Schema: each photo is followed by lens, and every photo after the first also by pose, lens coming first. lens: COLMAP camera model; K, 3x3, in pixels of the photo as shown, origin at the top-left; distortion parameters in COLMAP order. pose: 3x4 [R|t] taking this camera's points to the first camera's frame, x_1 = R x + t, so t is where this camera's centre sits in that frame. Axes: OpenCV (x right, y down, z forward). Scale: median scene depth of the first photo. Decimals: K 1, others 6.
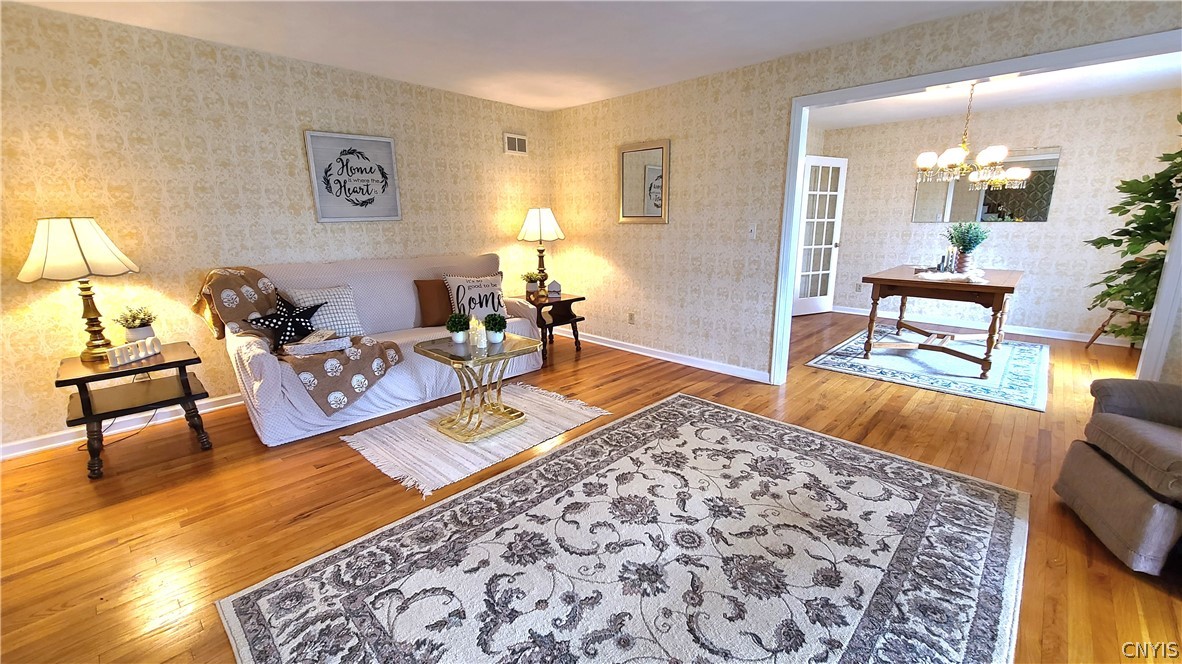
lens RADIAL K [[480.5, 0, 597.5], [0, 480.5, 332.2], [0, 0, 1]] dist [-0.001248, -0.000954]
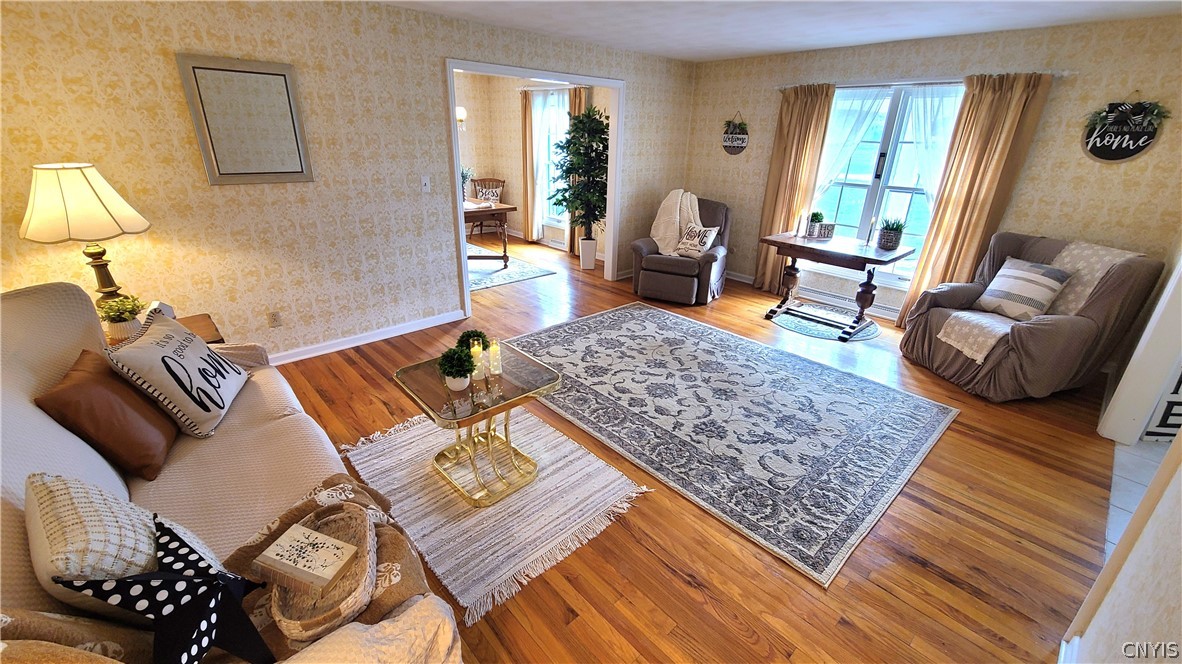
lens RADIAL K [[480.5, 0, 597.5], [0, 480.5, 332.2], [0, 0, 1]] dist [-0.001248, -0.000954]
pose [[0.052264, -0.370931, 0.927189, -0.967654], [0.201781, 0.913229, 0.353972, -0.281826], [-0.978035, 0.168590, 0.122576, 0.758795]]
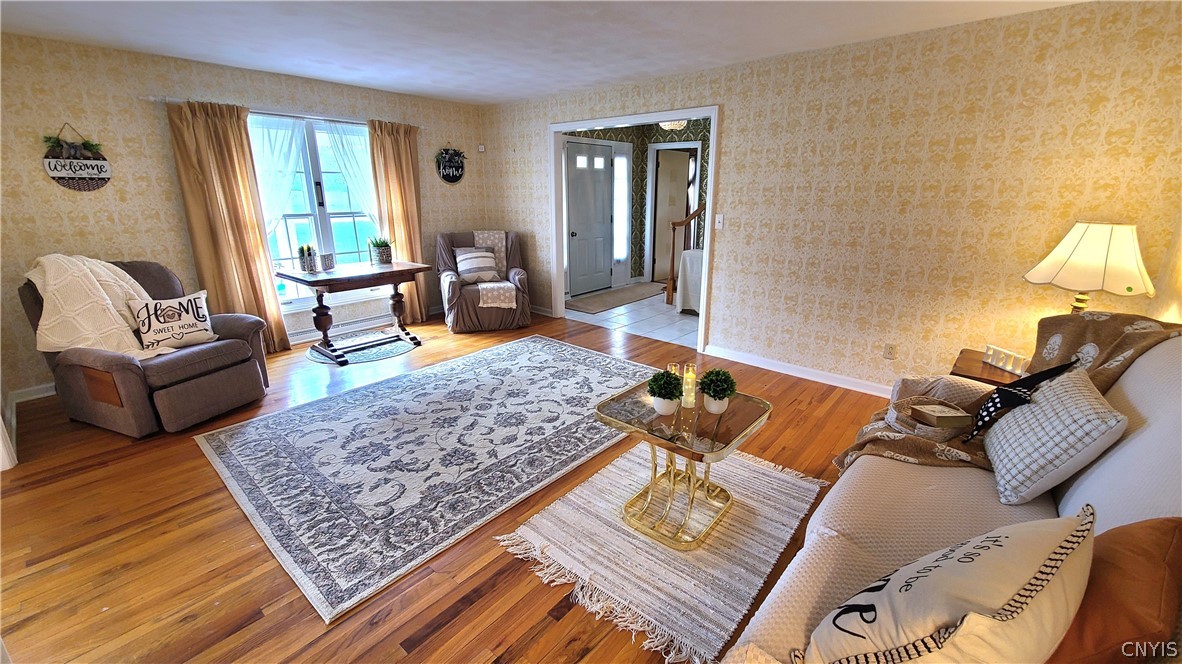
lens RADIAL K [[474.5, 0, 607.1], [0, 474.5, 323.2], [0, 0, 1]] dist [-0.000406, -0.000199]
pose [[-0.997248, 0.020473, -0.071260, -0.092287], [-0.016673, 0.874582, 0.484591, -0.449656], [0.072244, 0.484445, -0.871834, 1.644170]]
